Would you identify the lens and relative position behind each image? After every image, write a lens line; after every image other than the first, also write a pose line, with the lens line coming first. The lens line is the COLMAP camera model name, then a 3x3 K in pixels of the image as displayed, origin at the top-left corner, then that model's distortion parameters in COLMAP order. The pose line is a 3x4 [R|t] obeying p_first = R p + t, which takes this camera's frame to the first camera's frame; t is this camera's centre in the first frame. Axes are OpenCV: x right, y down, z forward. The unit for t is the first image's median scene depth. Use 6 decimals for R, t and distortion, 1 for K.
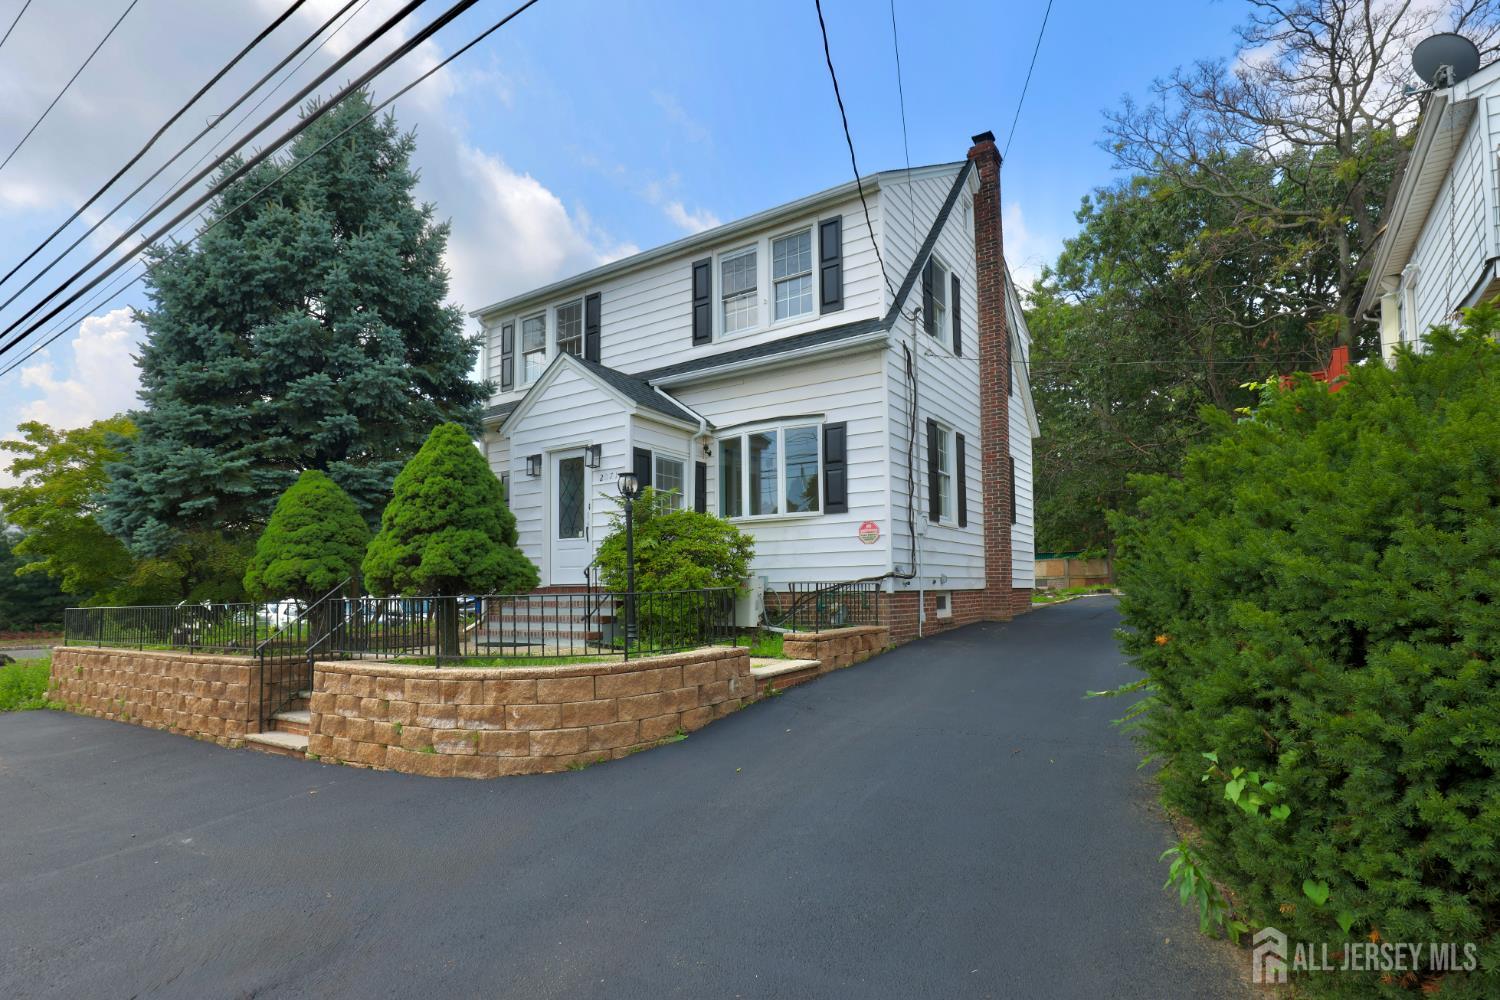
lens RADIAL K [[703.8, 0, 785.5], [0, 703.8, 565.9], [0, 0, 1]] dist [-0.028491, 0.000674]
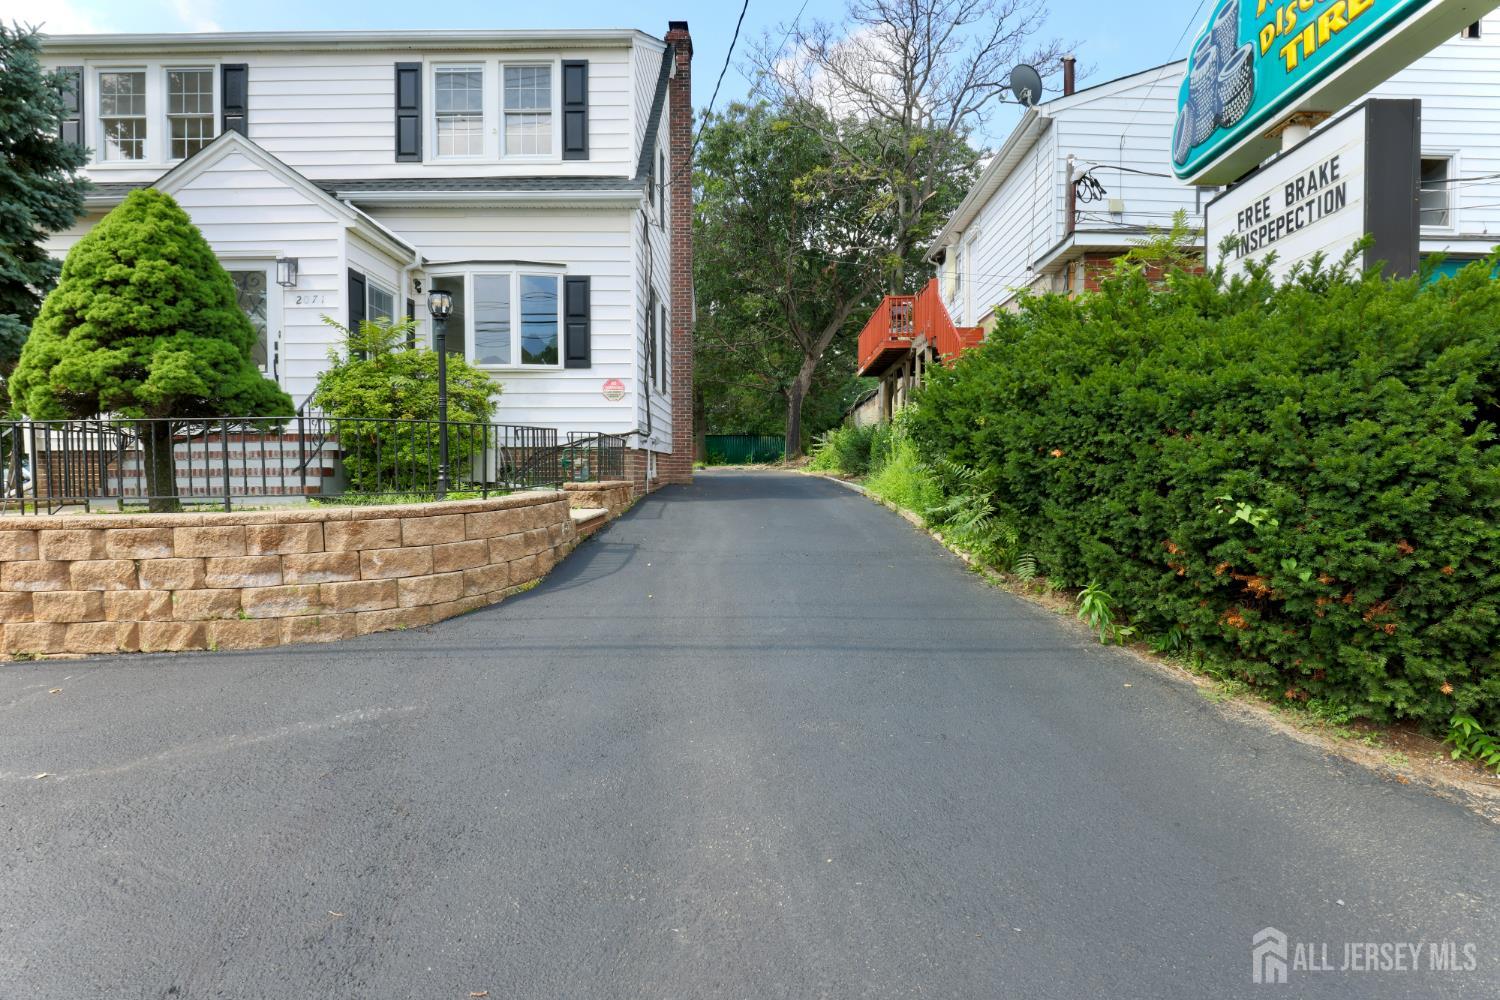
lens RADIAL K [[683.4, 0, 750.0], [0, 683.4, 500.0], [0, 0, 1]] dist [-0.033232, 0.001581]
pose [[0.844434, -0.013517, 0.535489, -0.245636], [-0.025071, 0.997589, 0.064717, 0.043101], [-0.535073, -0.068074, 0.842059, 0.050451]]
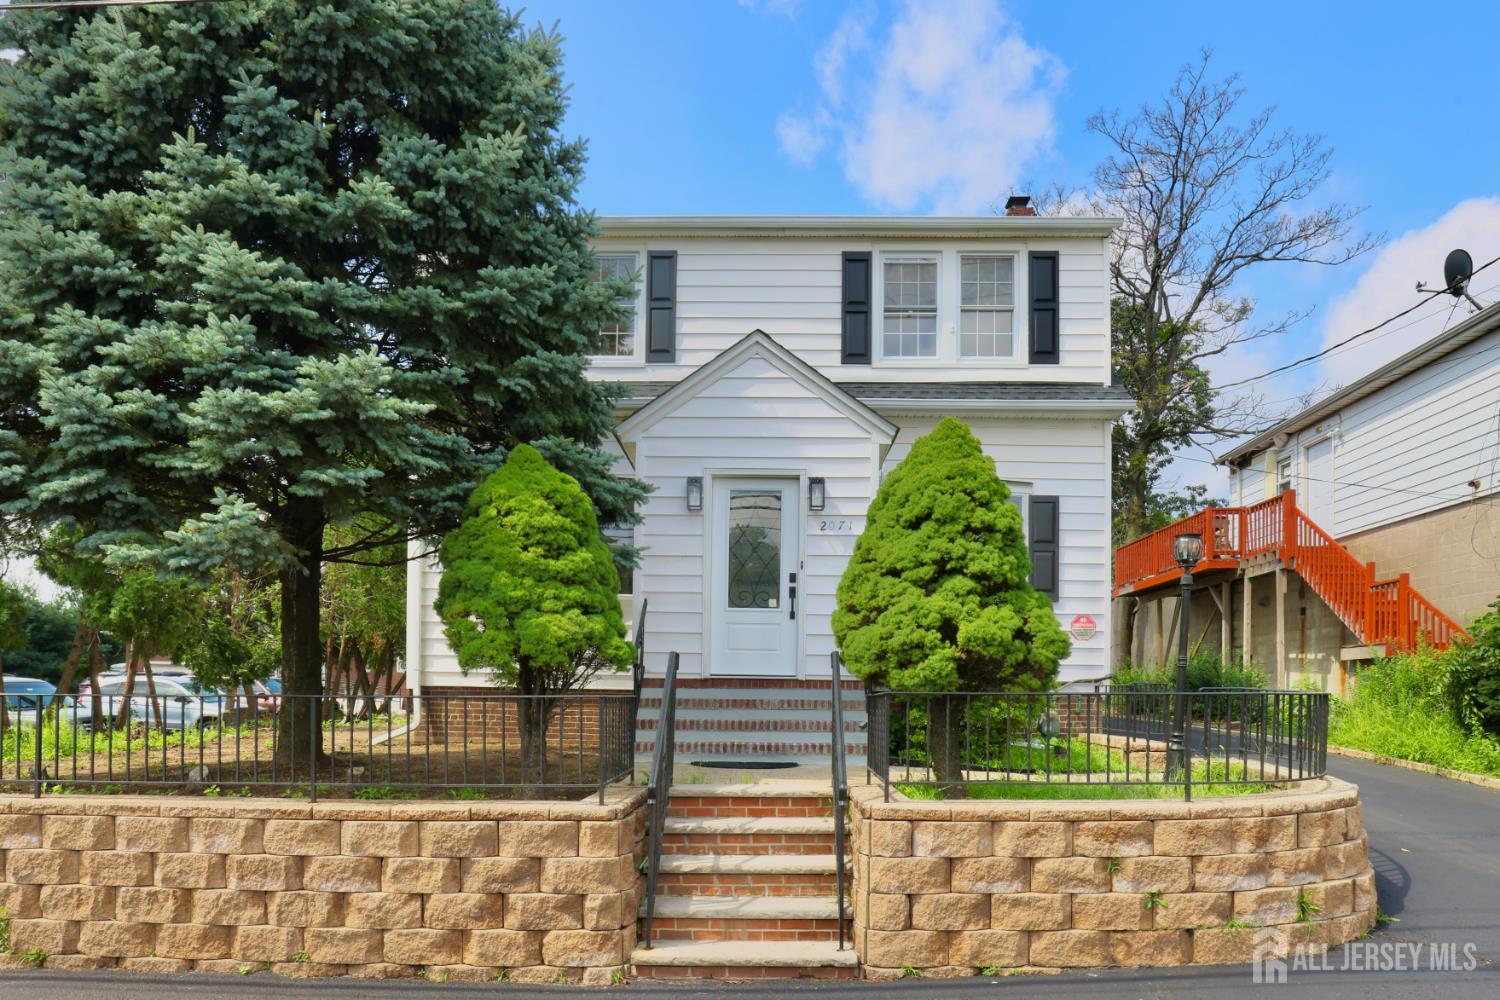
lens RADIAL K [[804.4, 0, 742.9], [0, 804.4, 696.8], [0, 0, 1]] dist [-0.029656, -0.000196]
pose [[0.868007, 0.017940, 0.496227, -0.744012], [-0.038563, 0.998764, 0.031346, 0.024271], [-0.495052, -0.046344, 0.867627, 0.336796]]
